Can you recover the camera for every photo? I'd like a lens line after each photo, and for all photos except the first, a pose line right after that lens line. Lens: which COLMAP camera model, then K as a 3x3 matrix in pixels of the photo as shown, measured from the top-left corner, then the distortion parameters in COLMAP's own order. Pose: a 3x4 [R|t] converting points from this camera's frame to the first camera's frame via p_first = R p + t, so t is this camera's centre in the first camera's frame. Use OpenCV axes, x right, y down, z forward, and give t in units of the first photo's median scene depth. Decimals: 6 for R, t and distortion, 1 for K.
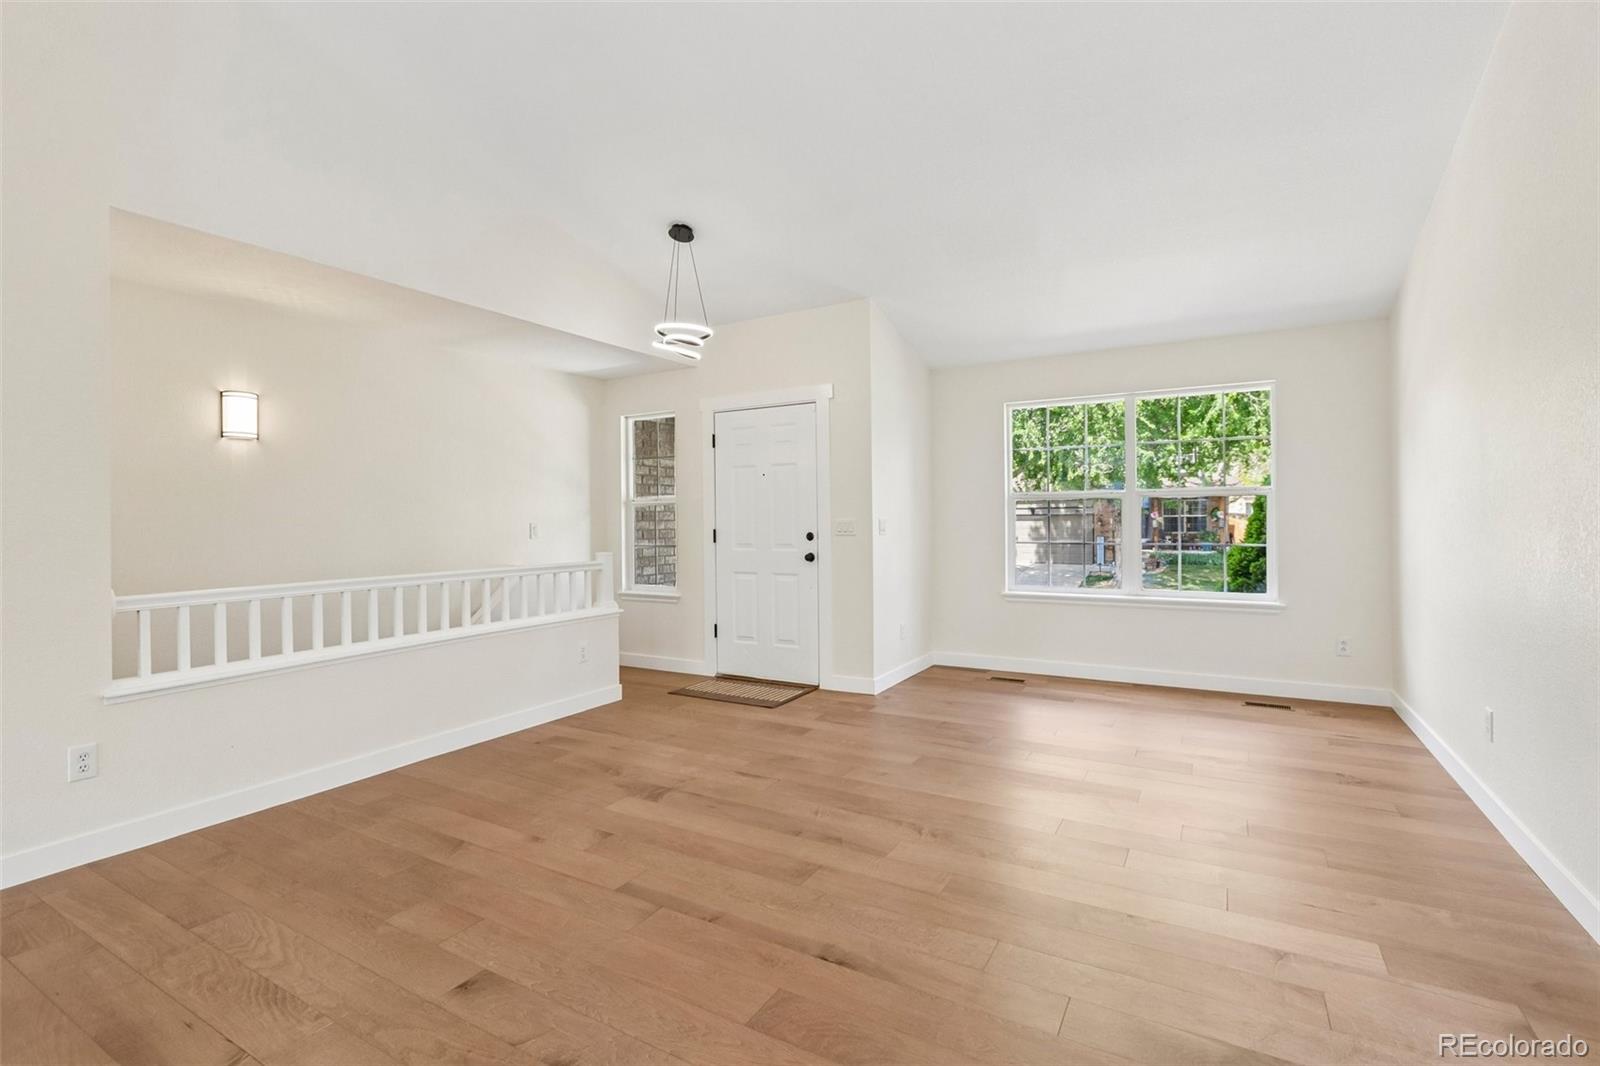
lens RADIAL K [[745.9, 0, 786.9], [0, 745.9, 518.0], [0, 0, 1]] dist [-0.015785, 0.002154]
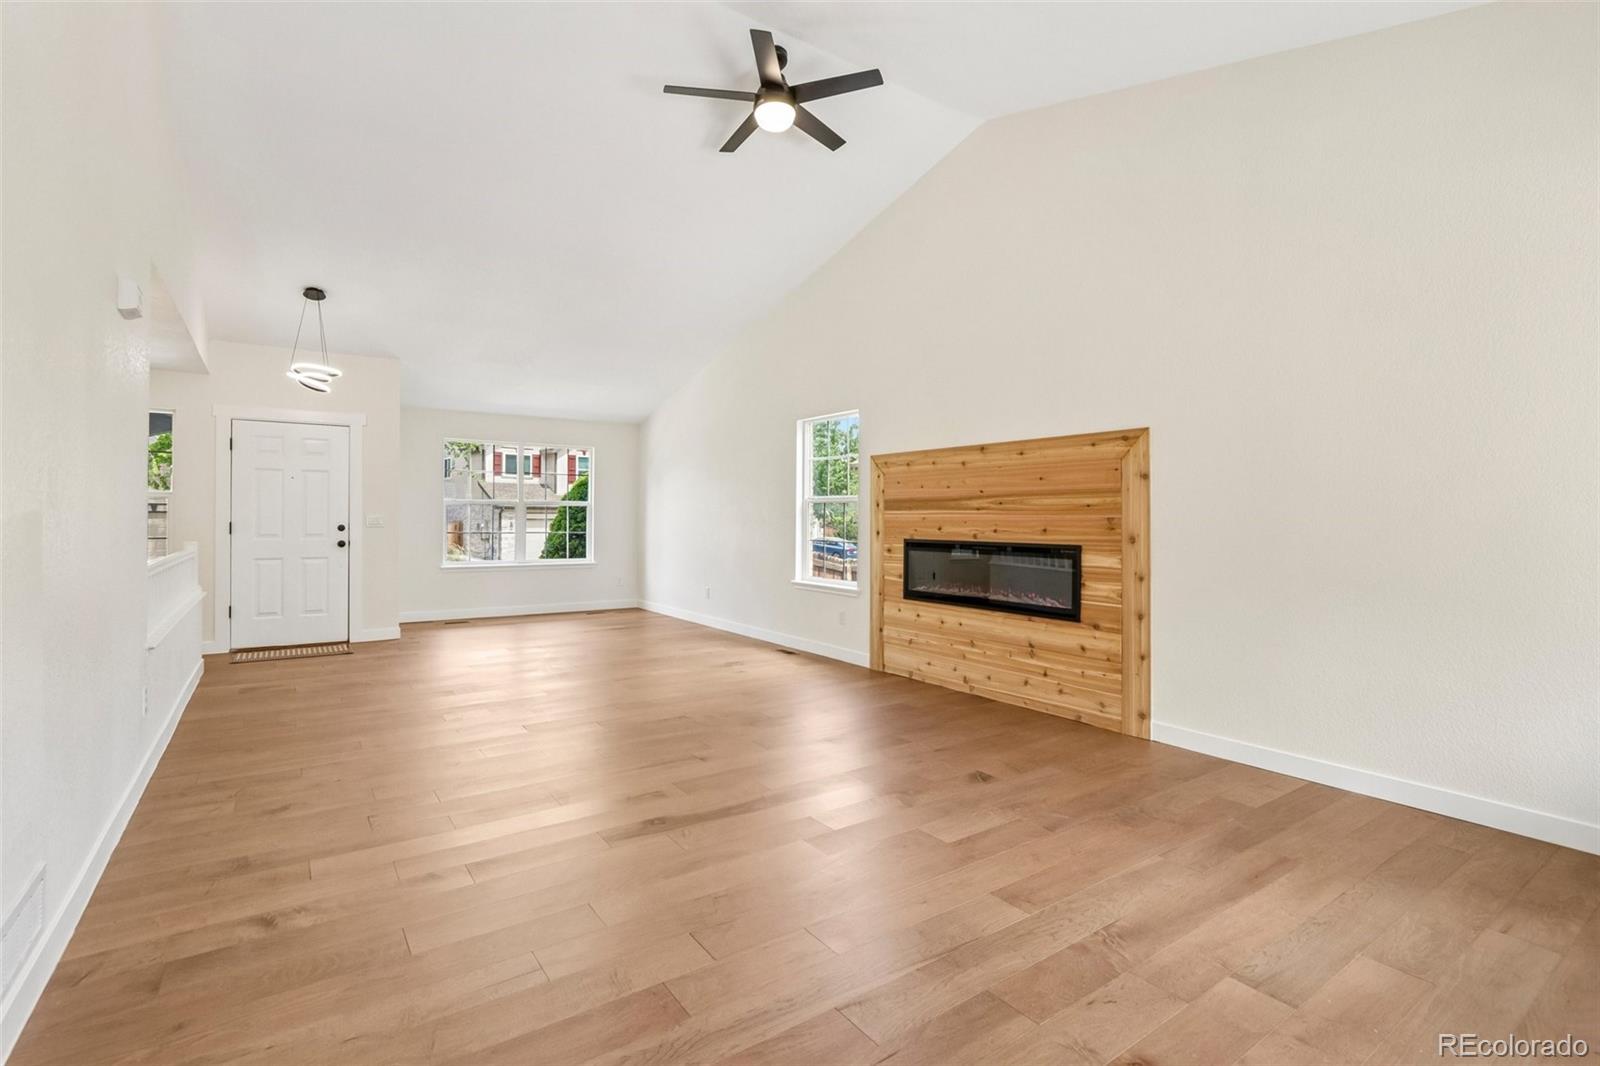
lens RADIAL K [[745.9, 0, 789.3], [0, 745.9, 521.2], [0, 0, 1]] dist [-0.015785, 0.002154]
pose [[0.416093, 0.010051, 0.909267, -0.805854], [-0.013399, 0.999898, -0.004921, 0.008683], [-0.909223, -0.010136, 0.416185, -0.250787]]
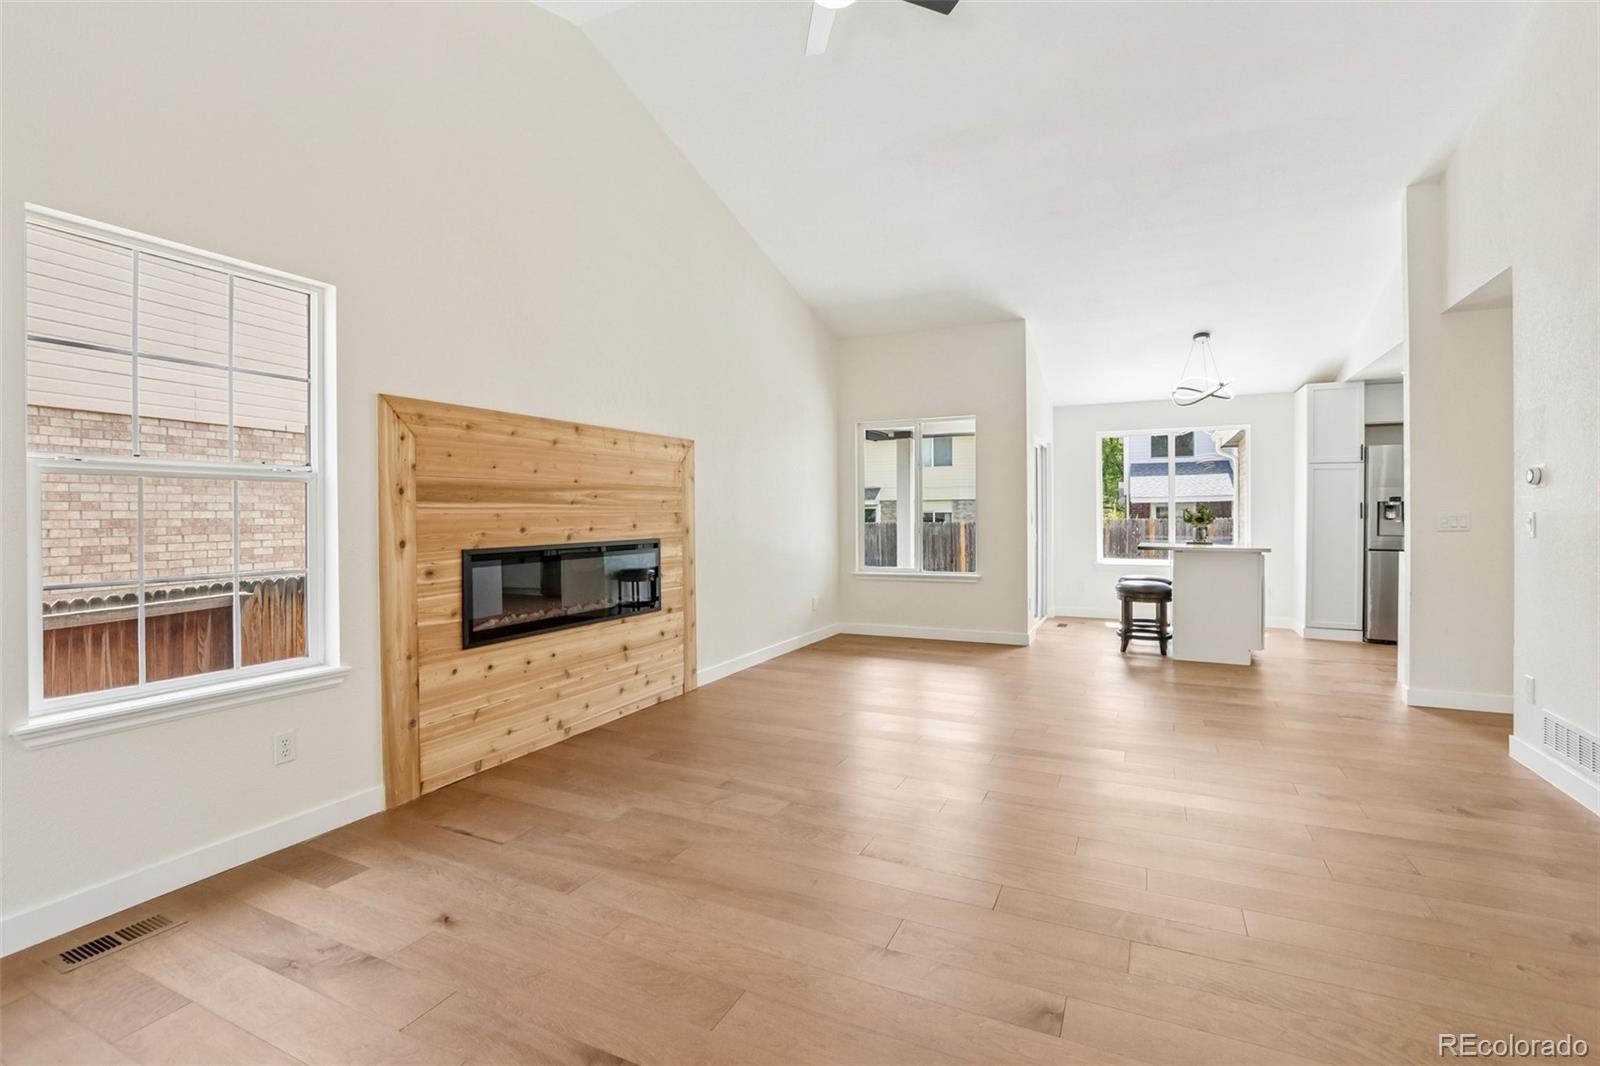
lens RADIAL K [[745.9, 0, 786.2], [0, 745.9, 519.0], [0, 0, 1]] dist [-0.015785, 0.002154]
pose [[-0.996648, 0.018955, -0.079587, -0.021235], [0.018448, 0.999805, 0.007094, 0.000621], [0.079706, 0.005602, -0.996803, 0.671541]]
